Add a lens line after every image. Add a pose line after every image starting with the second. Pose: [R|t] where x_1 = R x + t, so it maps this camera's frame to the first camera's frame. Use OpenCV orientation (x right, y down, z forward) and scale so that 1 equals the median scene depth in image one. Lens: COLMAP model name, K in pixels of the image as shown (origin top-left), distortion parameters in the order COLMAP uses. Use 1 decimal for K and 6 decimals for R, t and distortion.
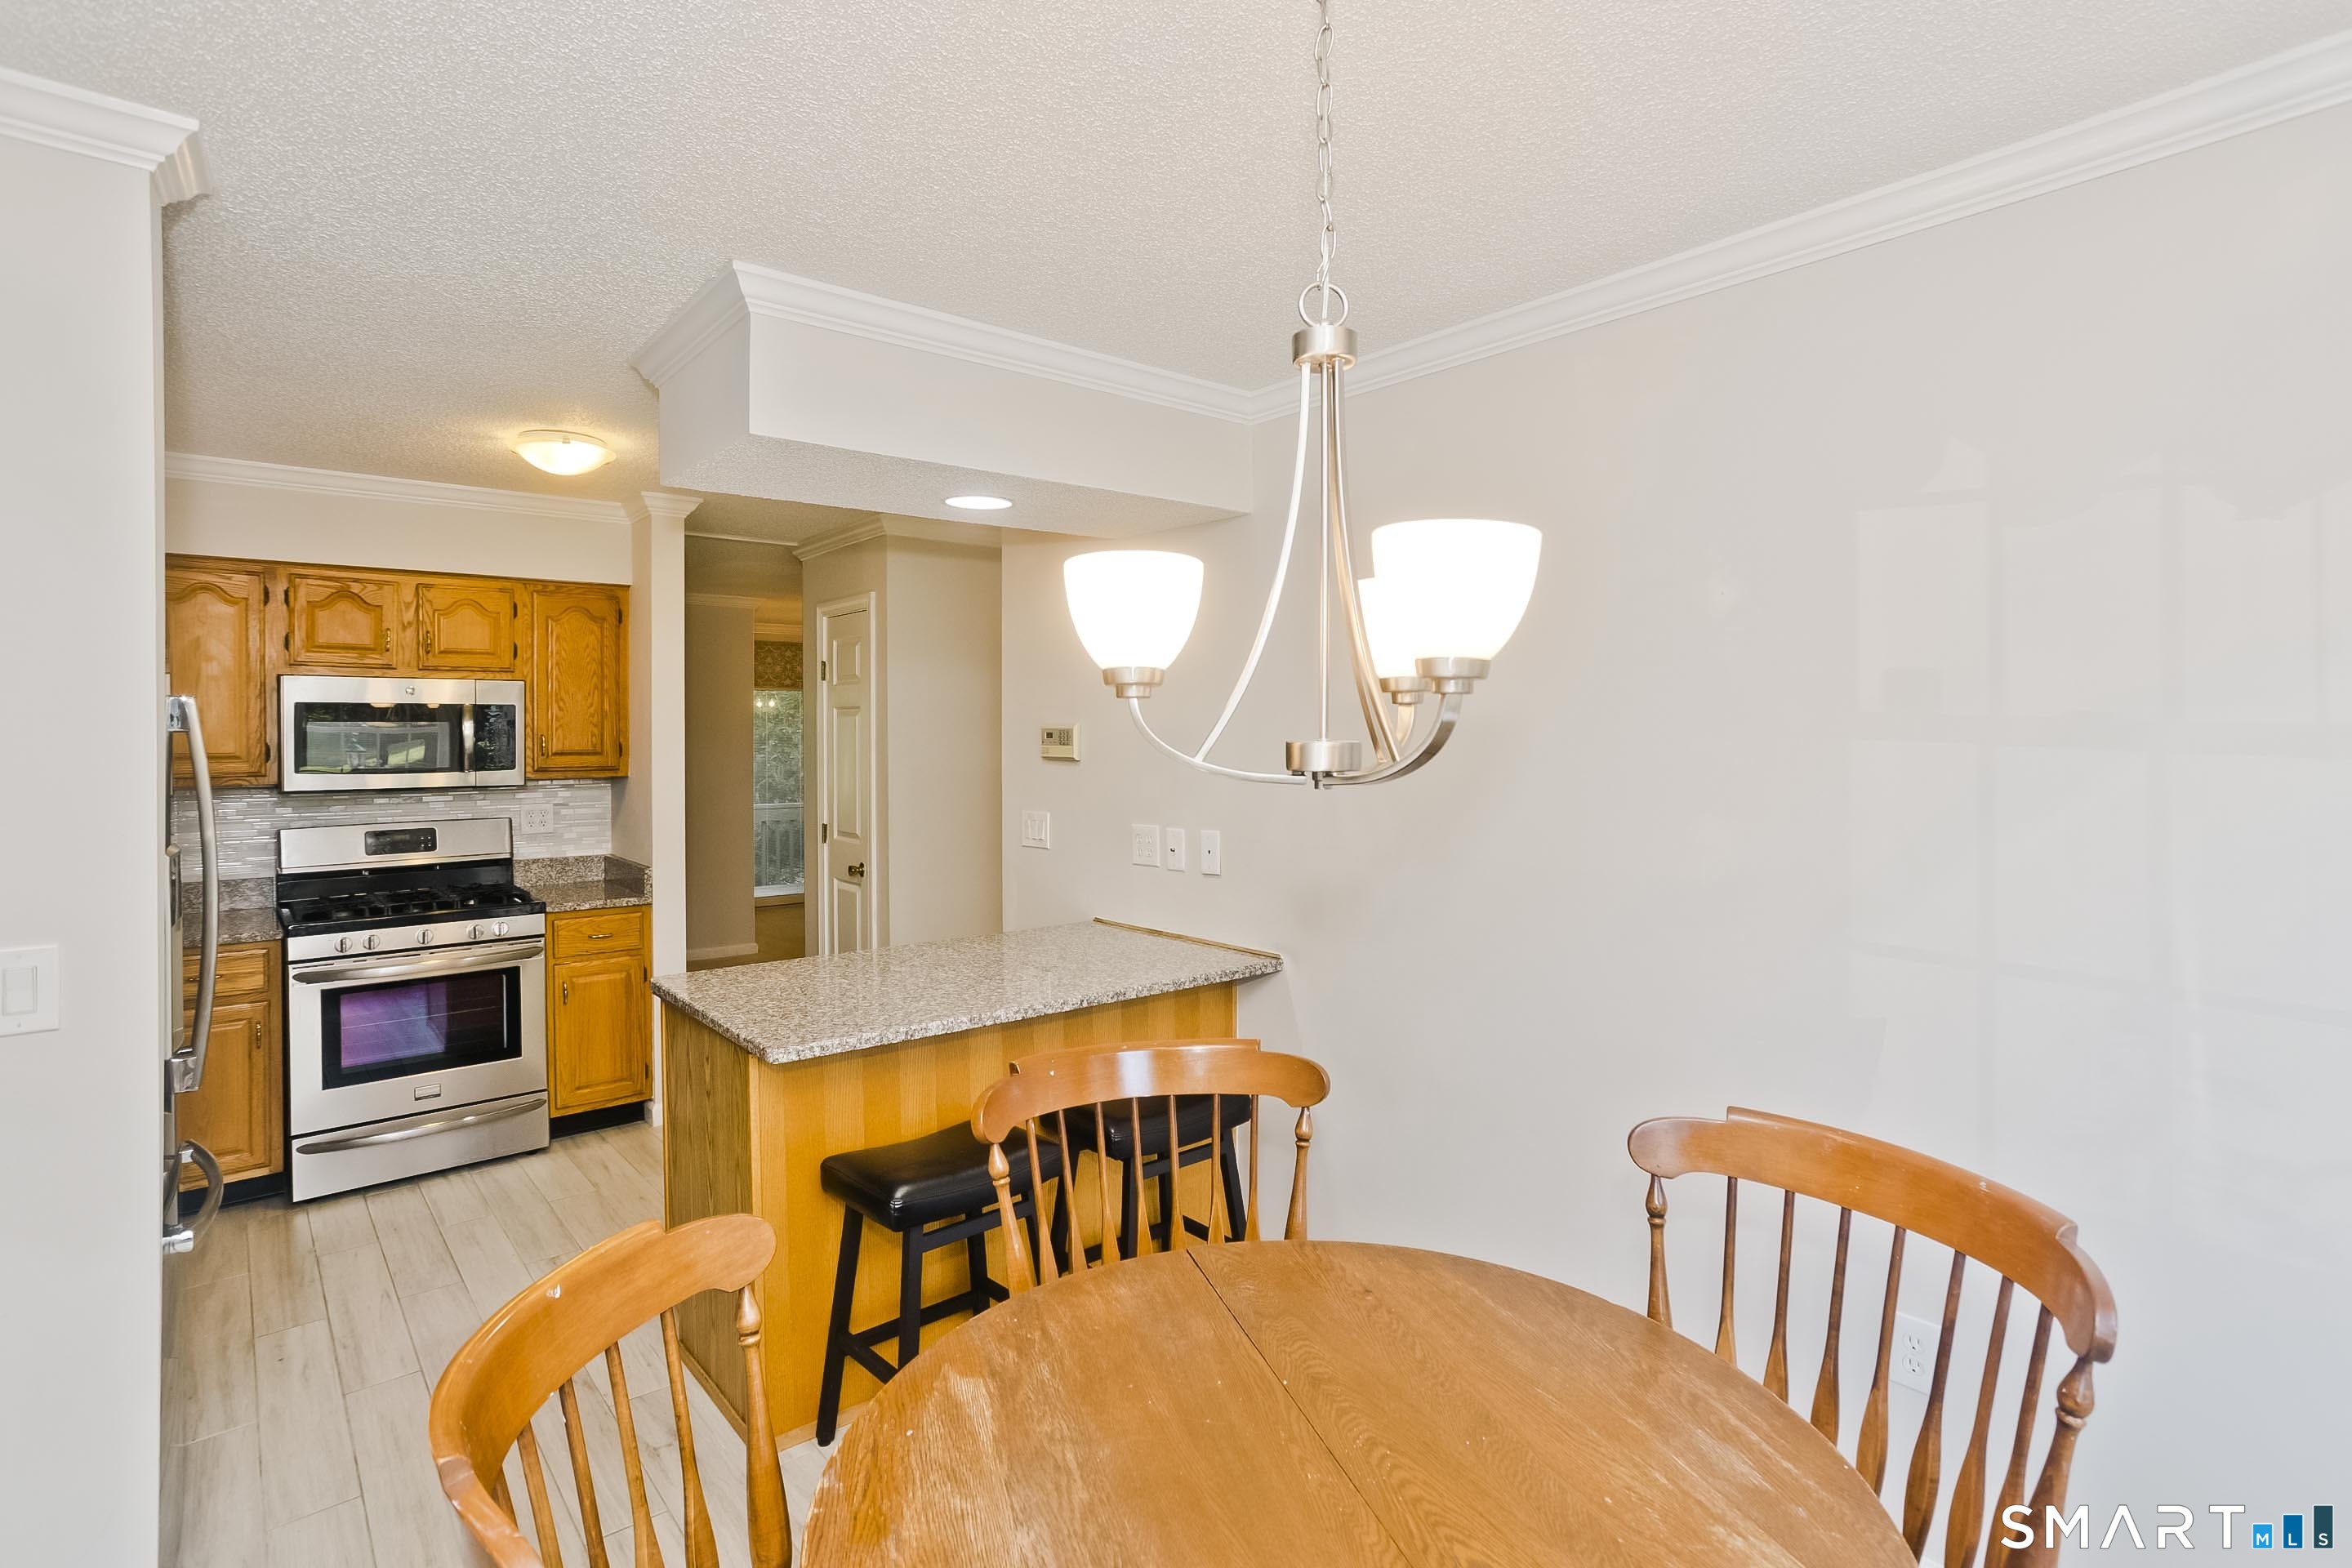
lens RADIAL K [[1155.0, 0, 1132.2], [0, 1155.0, 725.7], [0, 0, 1]] dist [-0.033846, 0.019189]
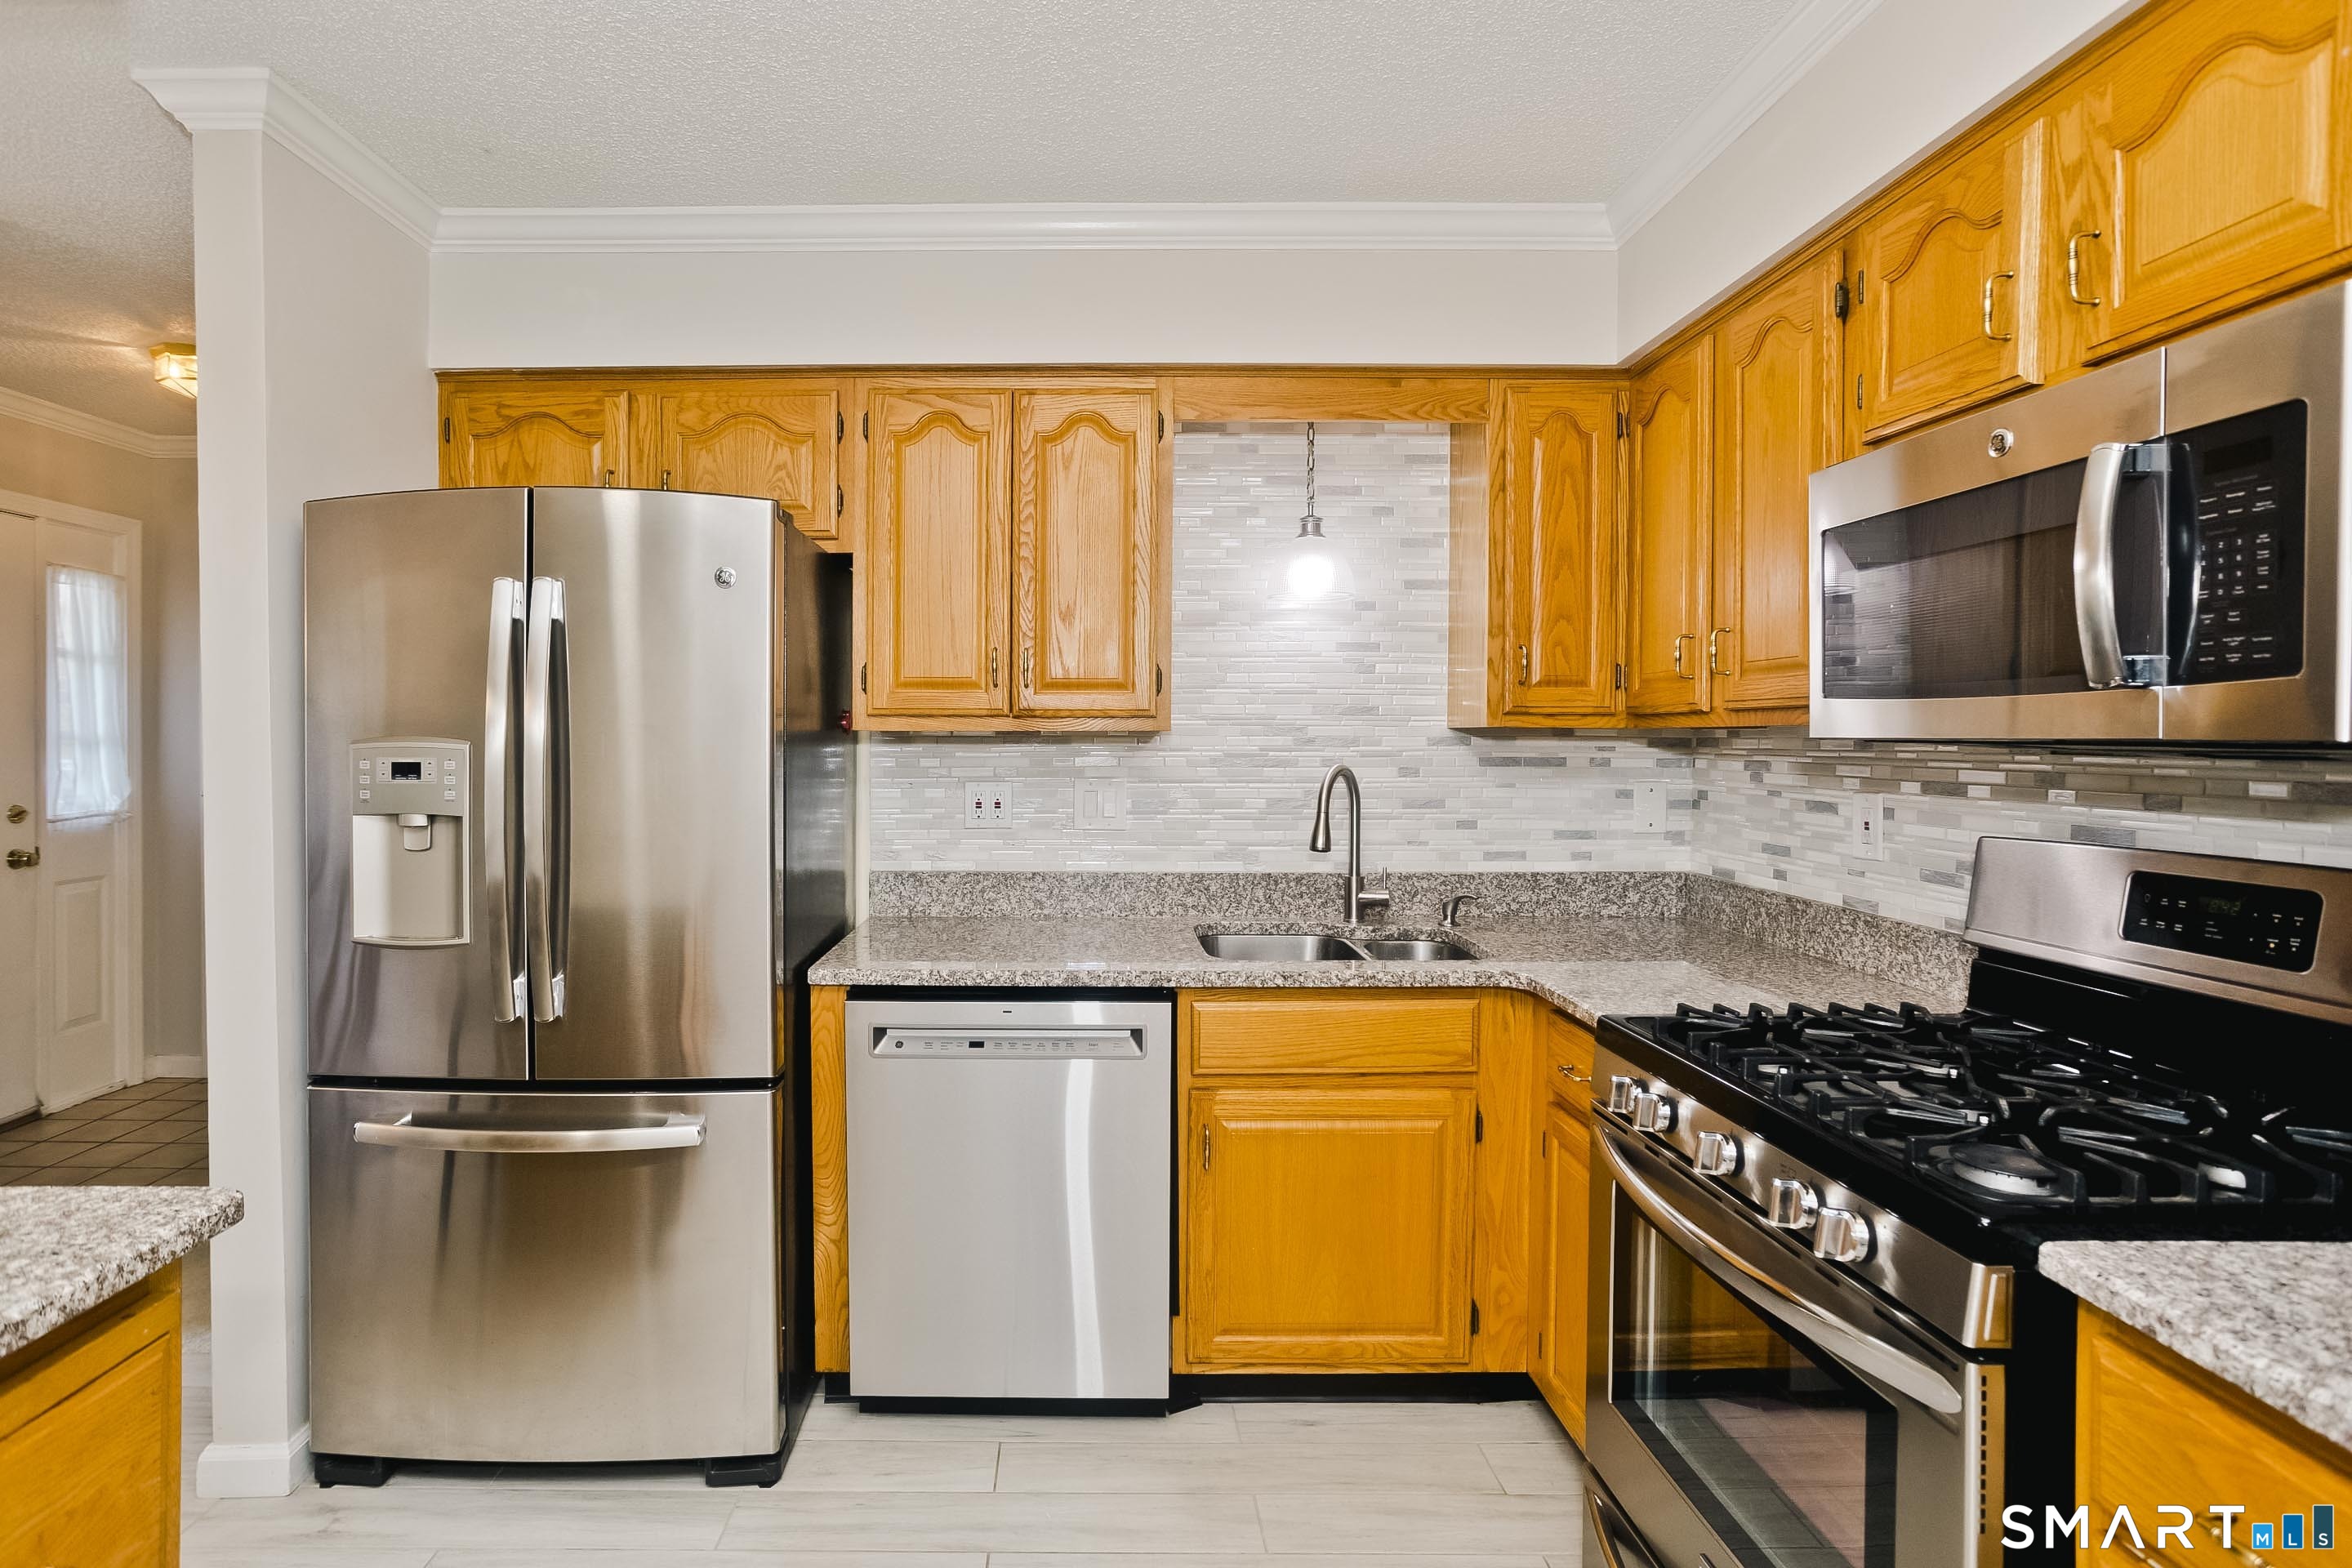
lens RADIAL K [[1155.0, 0, 1058.9], [0, 1155.0, 755.7], [0, 0, 1]] dist [-0.033846, 0.019189]
pose [[-0.622491, 0.018999, -0.782396, -0.214949], [0.006436, 0.999796, 0.019158, 0.052769], [0.782600, 0.006891, -0.622487, 1.025927]]
